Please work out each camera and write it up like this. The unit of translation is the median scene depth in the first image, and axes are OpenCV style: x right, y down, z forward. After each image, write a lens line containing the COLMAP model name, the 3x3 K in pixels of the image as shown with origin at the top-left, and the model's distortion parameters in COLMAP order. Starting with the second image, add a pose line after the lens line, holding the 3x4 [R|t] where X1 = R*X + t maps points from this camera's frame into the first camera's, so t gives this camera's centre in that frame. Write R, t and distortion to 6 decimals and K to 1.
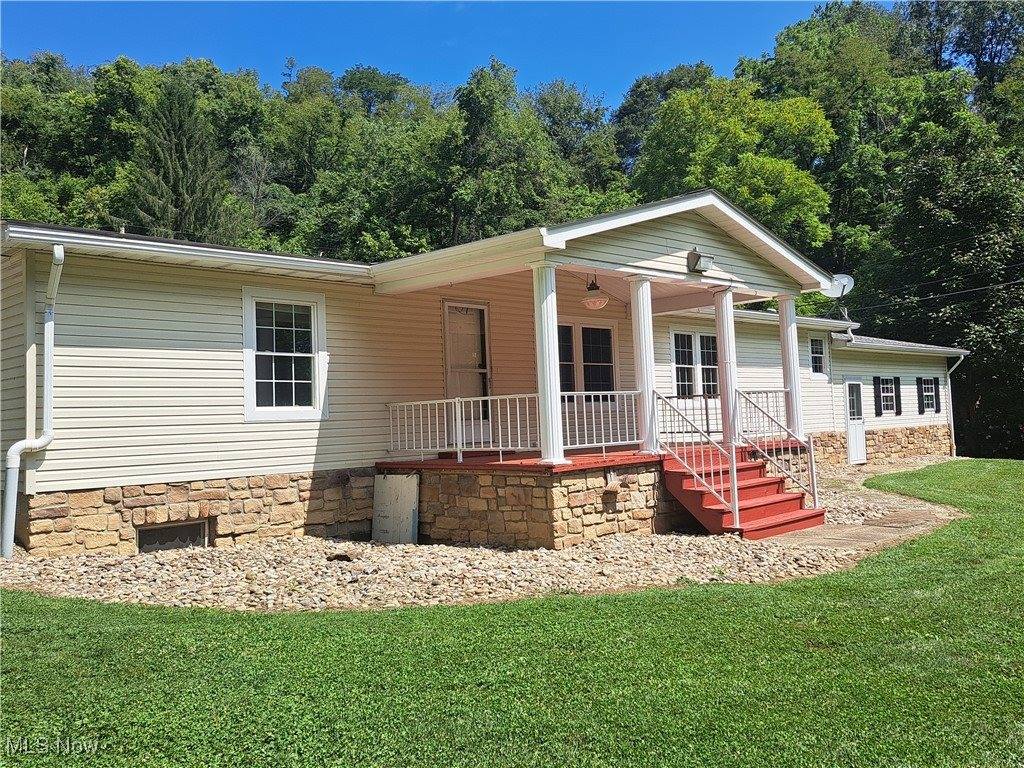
lens RADIAL K [[901.4, 0, 534.8], [0, 901.4, 368.3], [0, 0, 1]] dist [0.148695, -0.228411]
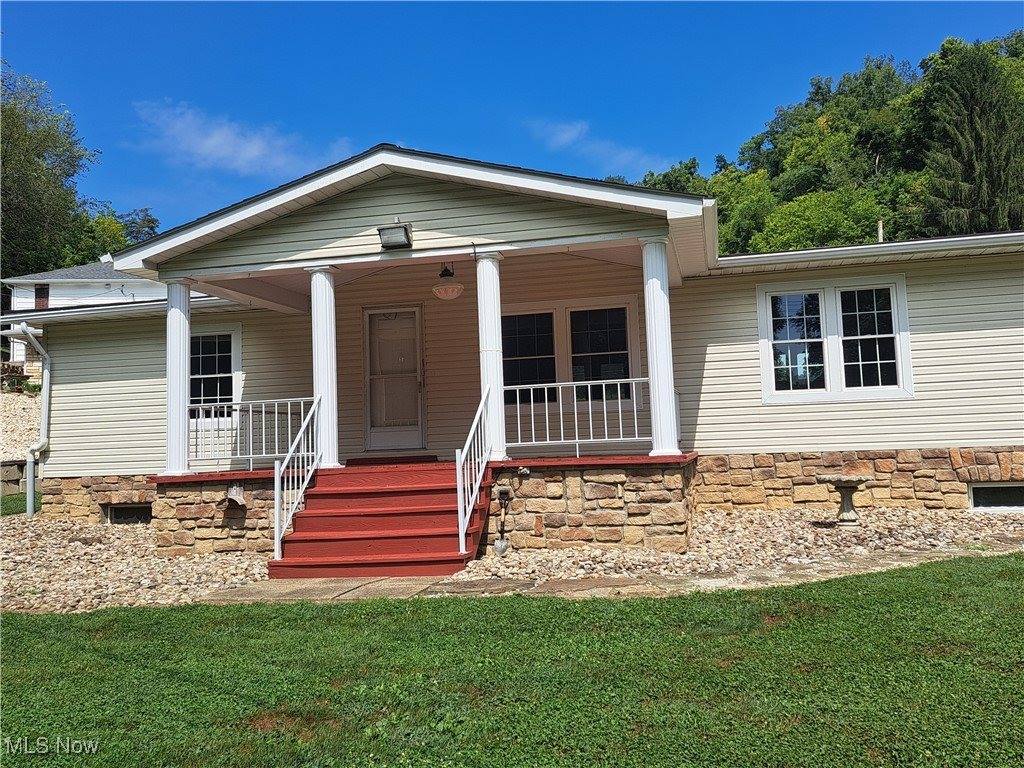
lens RADIAL K [[902.7, 0, 524.4], [0, 902.7, 364.9], [0, 0, 1]] dist [0.134954, -0.222652]
pose [[0.515352, -0.058269, -0.854995, 1.025878], [0.066509, 0.997396, -0.027885, 0.033148], [0.854394, -0.042494, 0.517885, 0.734342]]
